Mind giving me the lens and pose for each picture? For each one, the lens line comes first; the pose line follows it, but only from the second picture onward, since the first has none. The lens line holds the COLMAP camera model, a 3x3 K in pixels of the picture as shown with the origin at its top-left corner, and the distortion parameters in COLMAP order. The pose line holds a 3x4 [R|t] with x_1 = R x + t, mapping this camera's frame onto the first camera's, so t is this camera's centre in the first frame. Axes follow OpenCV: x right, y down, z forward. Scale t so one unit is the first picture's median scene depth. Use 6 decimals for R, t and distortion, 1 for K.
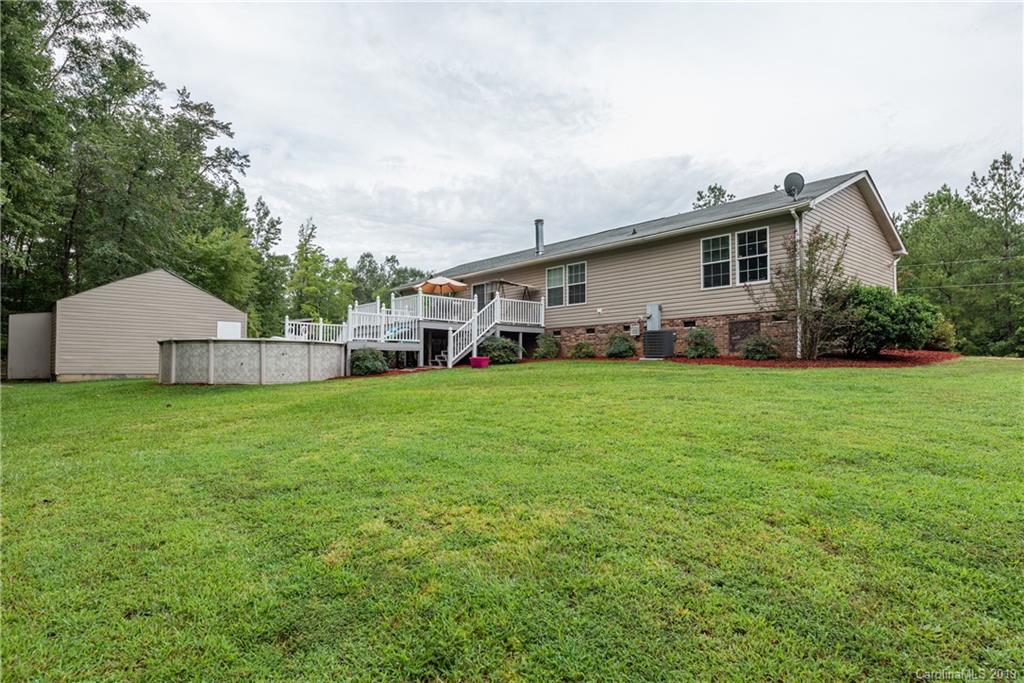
lens RADIAL K [[569.3, 0, 501.5], [0, 569.3, 347.4], [0, 0, 1]] dist [0.028649, -0.003443]
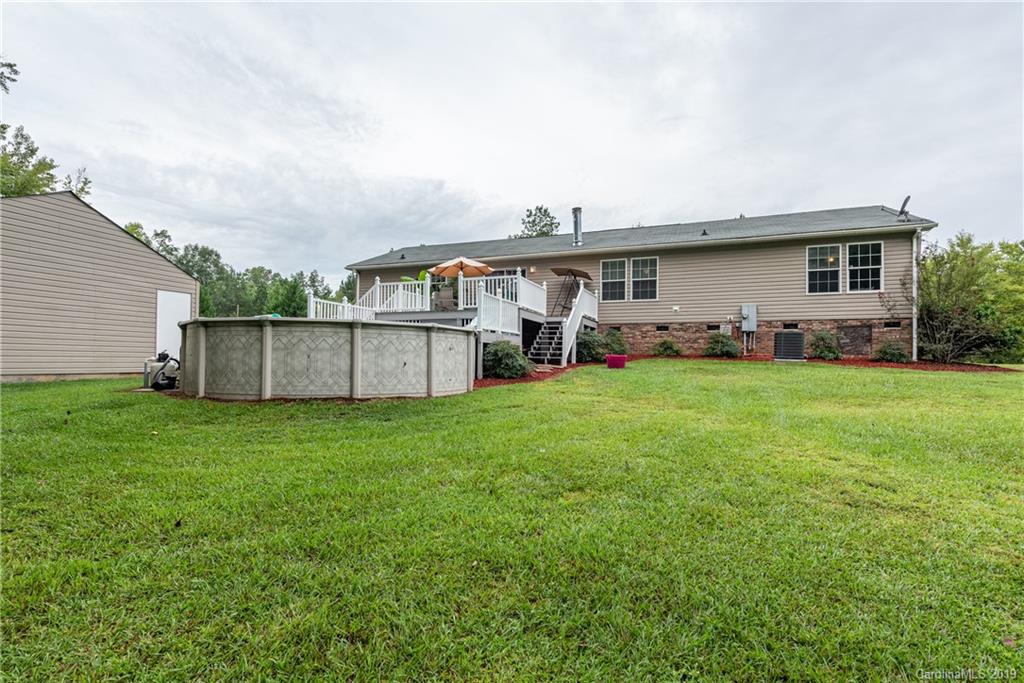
lens RADIAL K [[493.1, 0, 516.8], [0, 493.1, 345.3], [0, 0, 1]] dist [0.011045, -0.001734]
pose [[0.881678, 0.020693, 0.471397, -0.152958], [-0.026309, 0.999640, 0.005326, 0.000684], [-0.471117, -0.017098, 0.881905, 0.122812]]
